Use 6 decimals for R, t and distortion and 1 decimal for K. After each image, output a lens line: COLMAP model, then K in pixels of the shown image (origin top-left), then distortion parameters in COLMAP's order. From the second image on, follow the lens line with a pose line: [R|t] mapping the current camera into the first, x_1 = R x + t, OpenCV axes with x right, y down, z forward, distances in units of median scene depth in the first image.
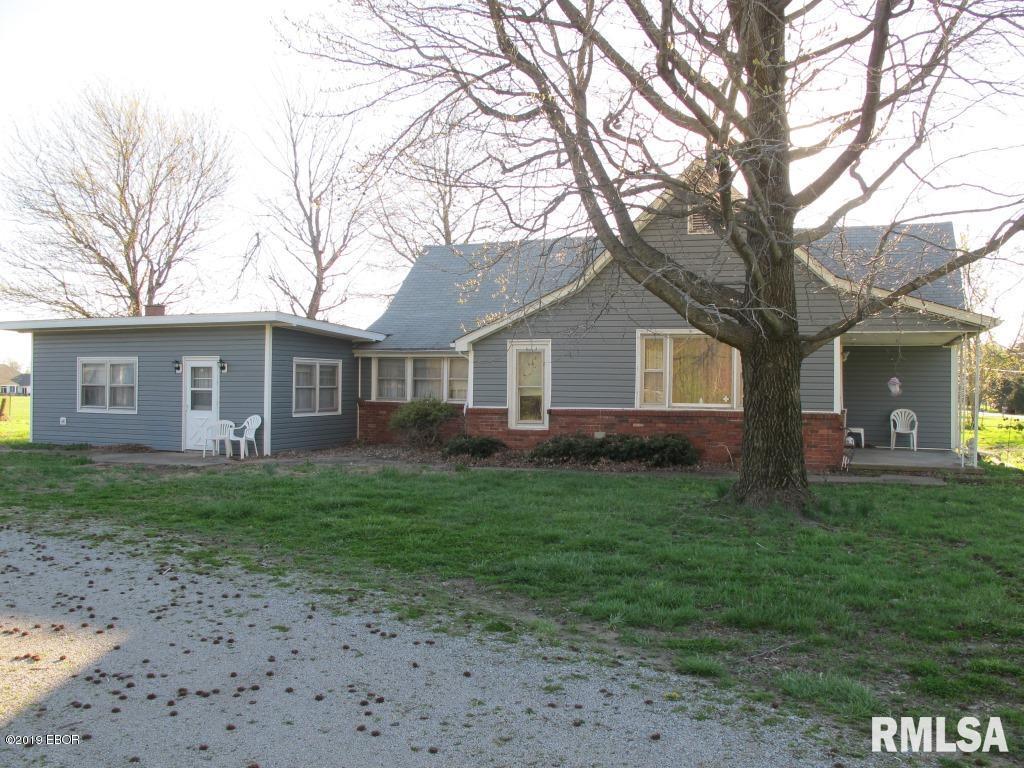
lens RADIAL K [[862.9, 0, 511.4], [0, 862.9, 384.9], [0, 0, 1]] dist [-0.147438, 0.115318]
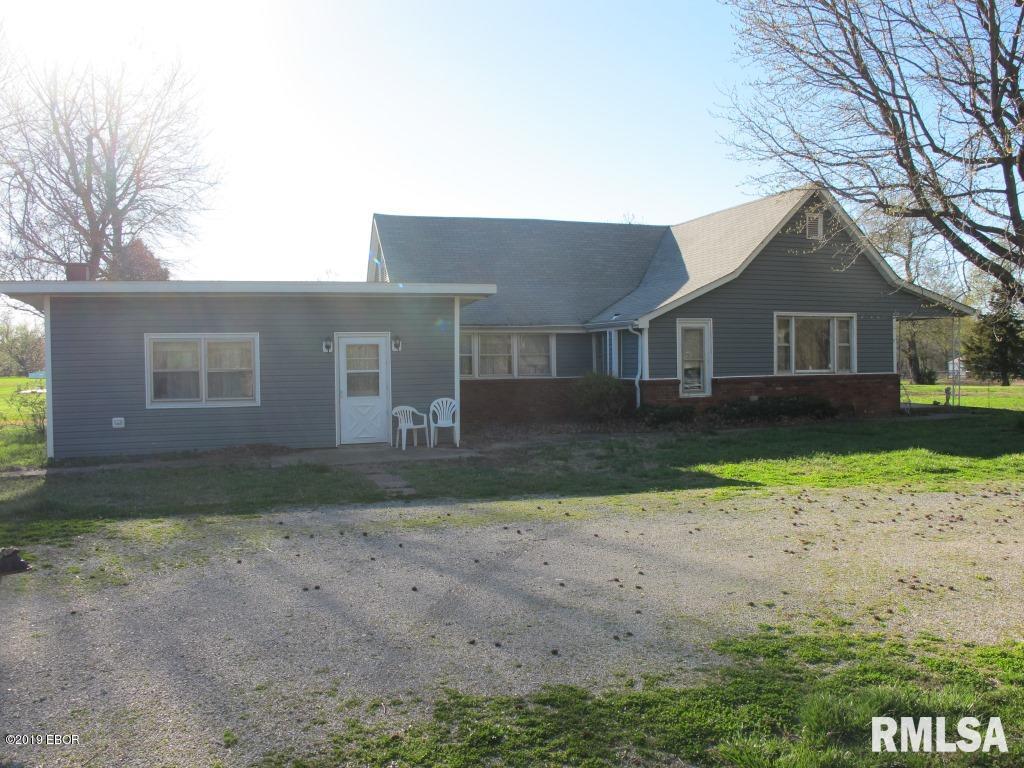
lens RADIAL K [[862.9, 0, 511.4], [0, 862.9, 382.5], [0, 0, 1]] dist [-0.147438, 0.115318]
pose [[0.769128, -0.036354, 0.638060, -0.827823], [0.019465, 0.999250, 0.033470, -0.009868], [-0.638798, -0.013323, 0.769259, 0.257844]]
